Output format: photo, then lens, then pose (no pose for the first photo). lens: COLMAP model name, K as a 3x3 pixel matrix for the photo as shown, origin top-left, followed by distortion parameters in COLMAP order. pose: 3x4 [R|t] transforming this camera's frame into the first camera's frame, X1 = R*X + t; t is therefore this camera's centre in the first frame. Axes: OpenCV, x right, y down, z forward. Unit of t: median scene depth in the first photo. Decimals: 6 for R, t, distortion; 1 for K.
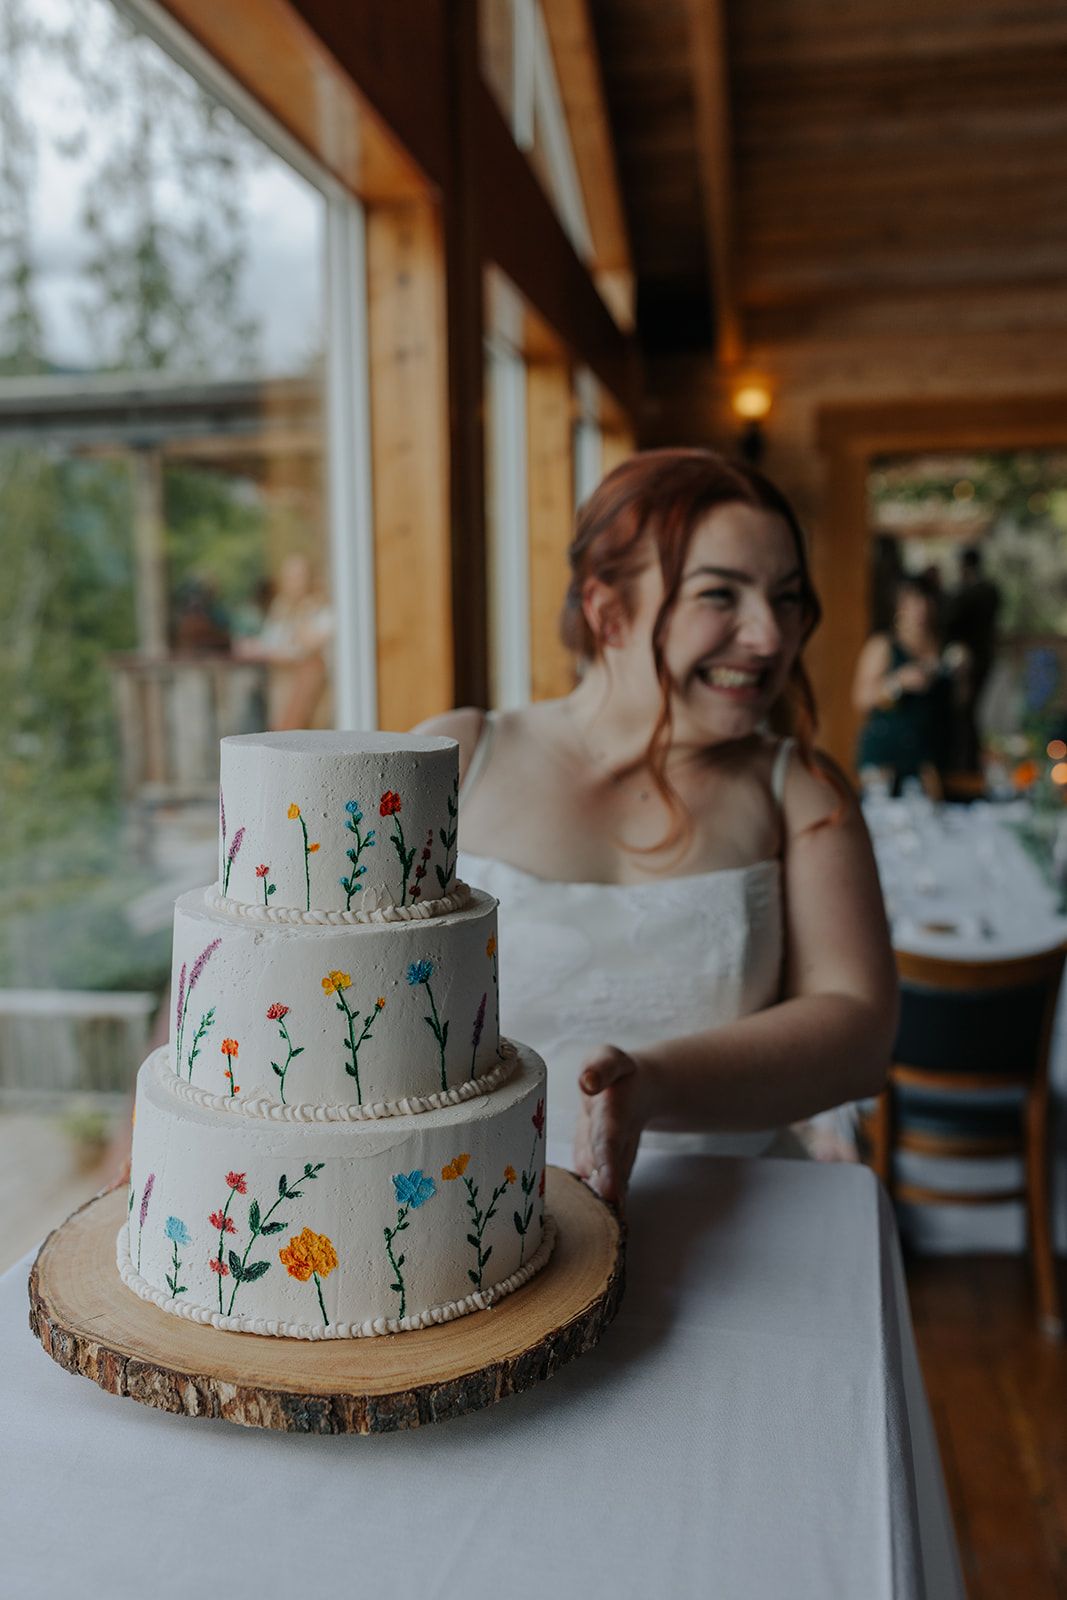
lens RADIAL K [[1533.9, 0, 533.5], [0, 1533.9, 800.0], [0, 0, 1]] dist [0.022787, -0.021867]
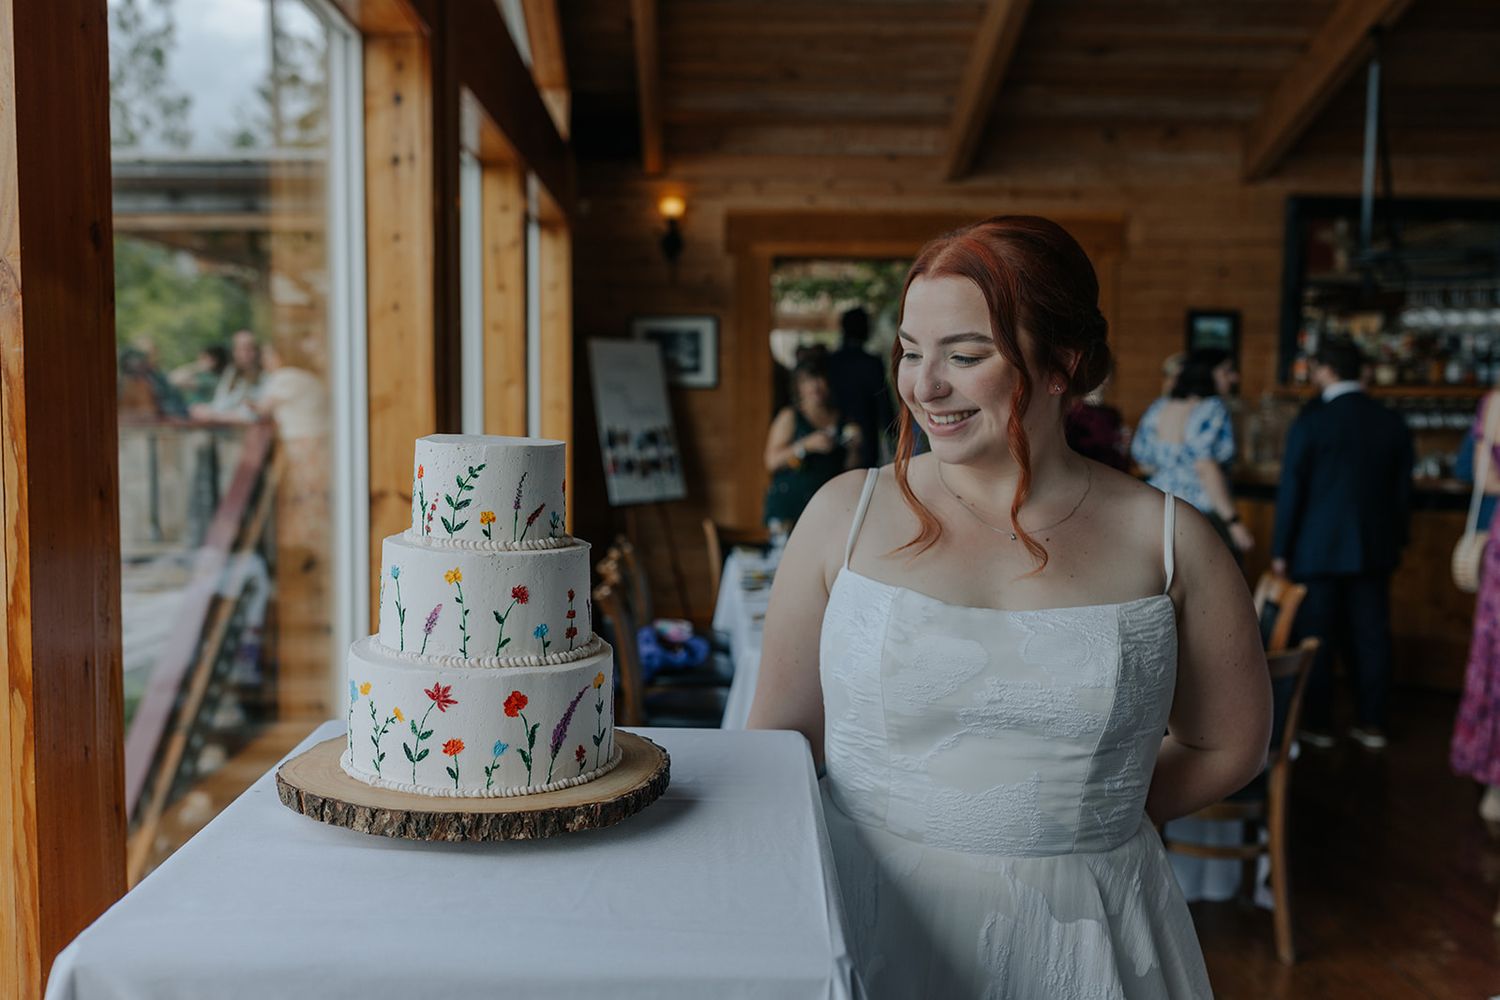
lens RADIAL K [[1493.2, 0, 750.0], [0, 1493.2, 500.0], [0, 0, 1]] dist [-0.005330, -0.014214]
pose [[0.978475, 0.011150, 0.206066, -0.033398], [-0.000922, 0.998765, -0.049666, 0.019001], [-0.206365, 0.048407, 0.977277, -0.110880]]
